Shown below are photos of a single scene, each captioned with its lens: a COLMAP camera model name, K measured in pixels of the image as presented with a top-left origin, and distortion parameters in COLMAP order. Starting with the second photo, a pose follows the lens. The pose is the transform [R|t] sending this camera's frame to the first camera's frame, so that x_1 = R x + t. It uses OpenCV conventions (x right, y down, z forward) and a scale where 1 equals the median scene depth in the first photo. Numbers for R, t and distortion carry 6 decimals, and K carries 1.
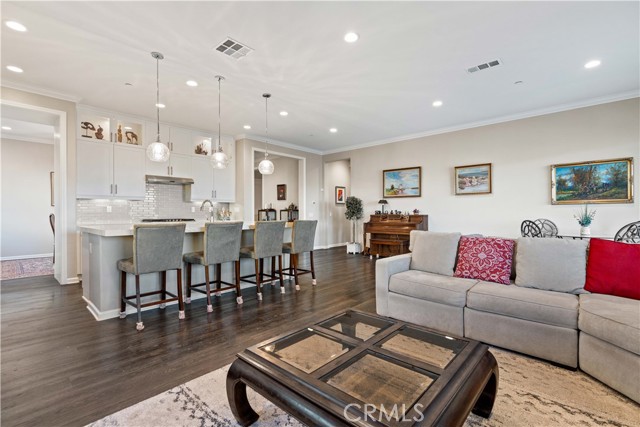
lens RADIAL K [[296.5, 0, 333.4], [0, 296.5, 210.0], [0, 0, 1]] dist [-0.002085, 0.000891]
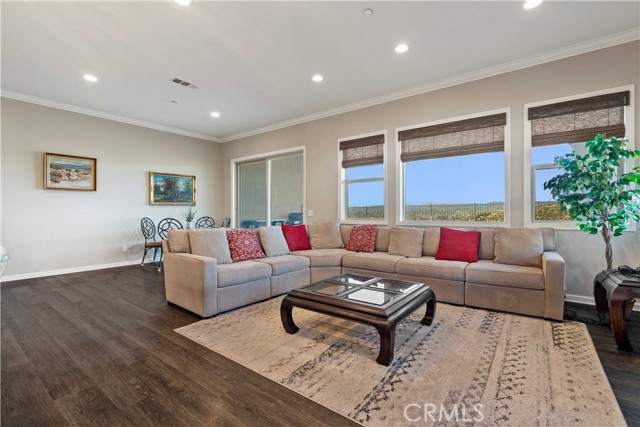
lens RADIAL K [[296.5, 0, 316.9], [0, 296.5, 207.8], [0, 0, 1]] dist [-0.002085, 0.000891]
pose [[-0.066819, 0.018854, 0.997587, -0.415825], [-0.007010, 0.999788, -0.019365, 0.008320], [-0.997740, -0.008287, -0.066673, 0.357846]]
